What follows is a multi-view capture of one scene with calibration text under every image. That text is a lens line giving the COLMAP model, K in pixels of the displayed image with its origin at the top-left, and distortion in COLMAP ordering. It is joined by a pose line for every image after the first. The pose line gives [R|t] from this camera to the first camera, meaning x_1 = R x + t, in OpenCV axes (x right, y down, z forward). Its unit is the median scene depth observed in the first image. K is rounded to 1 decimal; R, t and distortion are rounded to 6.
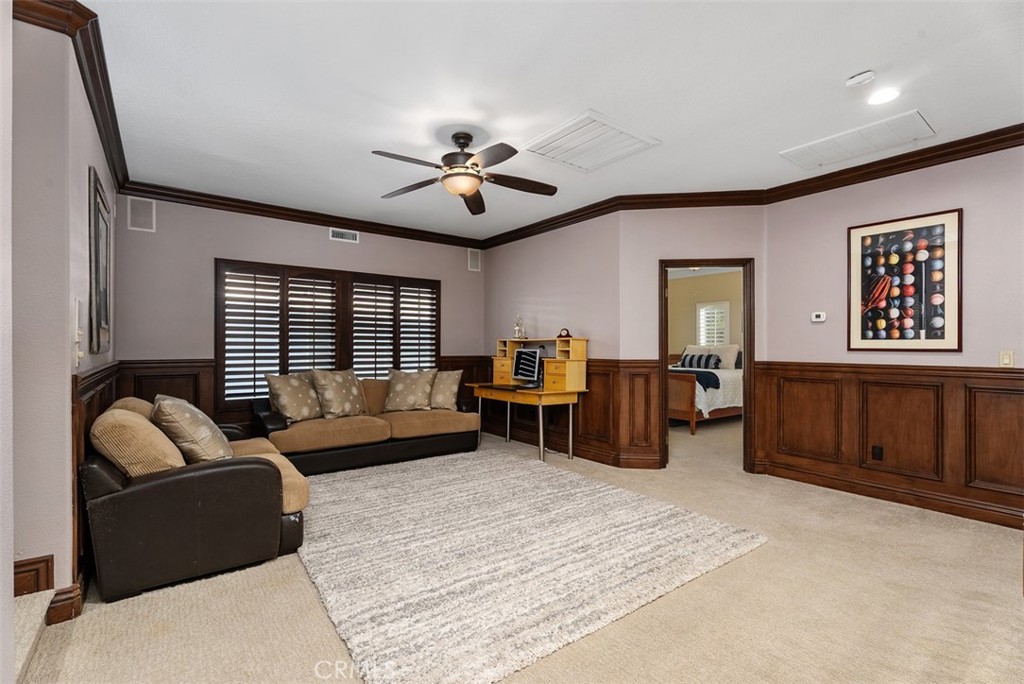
lens RADIAL K [[458.3, 0, 509.5], [0, 458.3, 343.8], [0, 0, 1]] dist [0.002555, -0.000381]
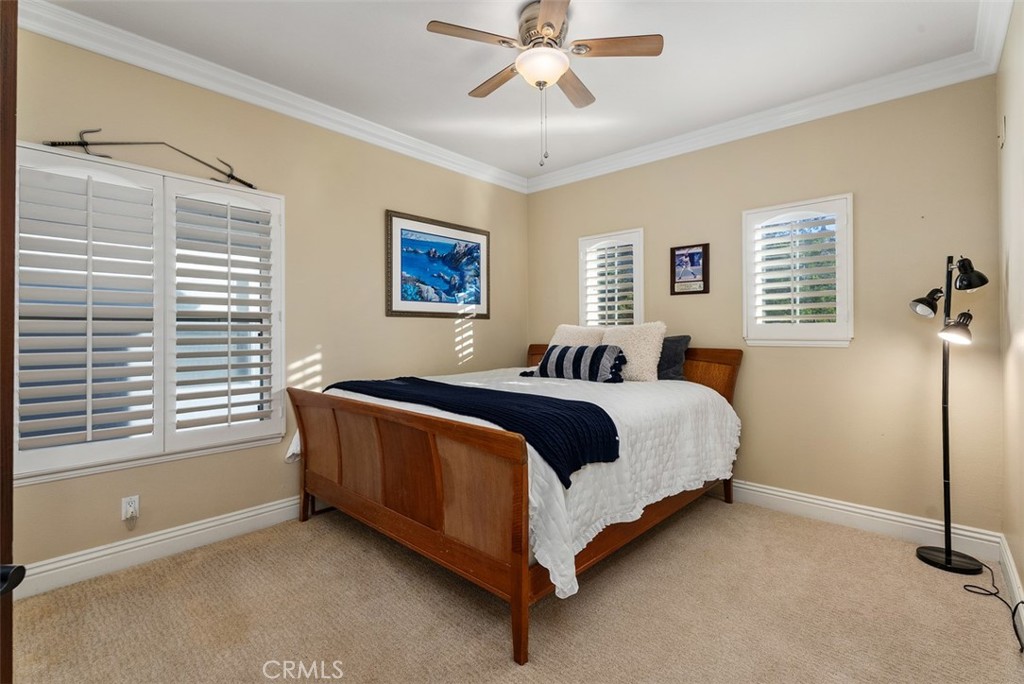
lens RADIAL K [[458.3, 0, 508.7], [0, 458.3, 332.3], [0, 0, 1]] dist [0.002555, -0.000381]
pose [[0.985917, 0.001200, 0.167229, 0.627411], [-0.000684, 0.999995, -0.003145, 0.027864], [-0.167232, 0.002986, 0.985913, 1.333760]]
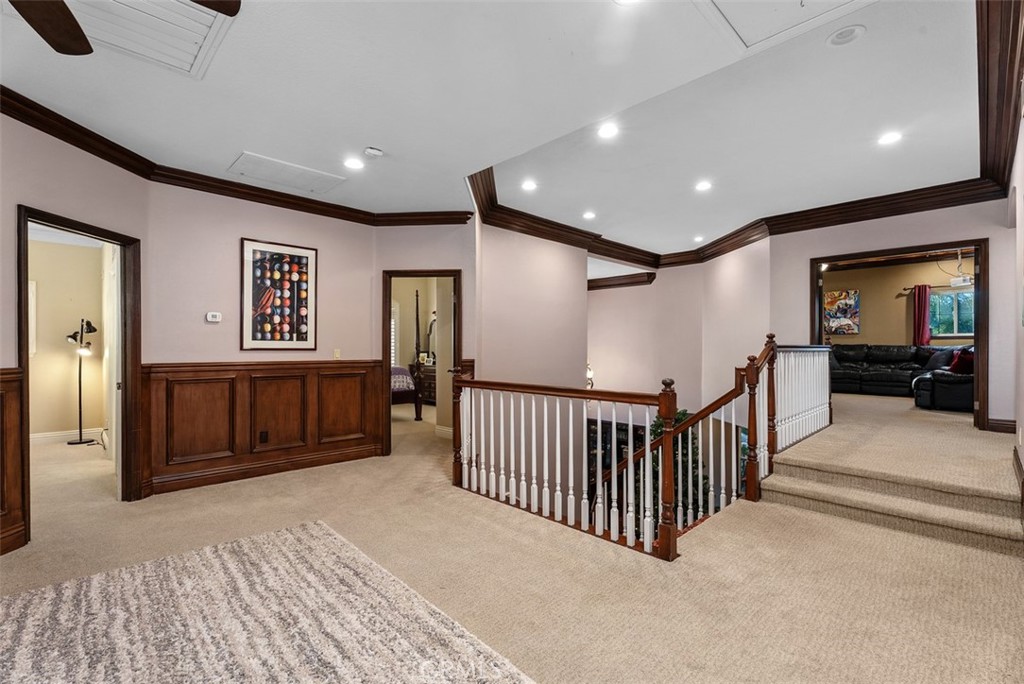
lens RADIAL K [[458.3, 0, 507.1], [0, 458.3, 347.5], [0, 0, 1]] dist [0.002555, -0.000381]
pose [[-0.112474, -0.003133, 0.993650, -0.459175], [-0.005955, 0.999979, 0.002479, 0.001729], [-0.993637, -0.005638, -0.112490, 0.539900]]
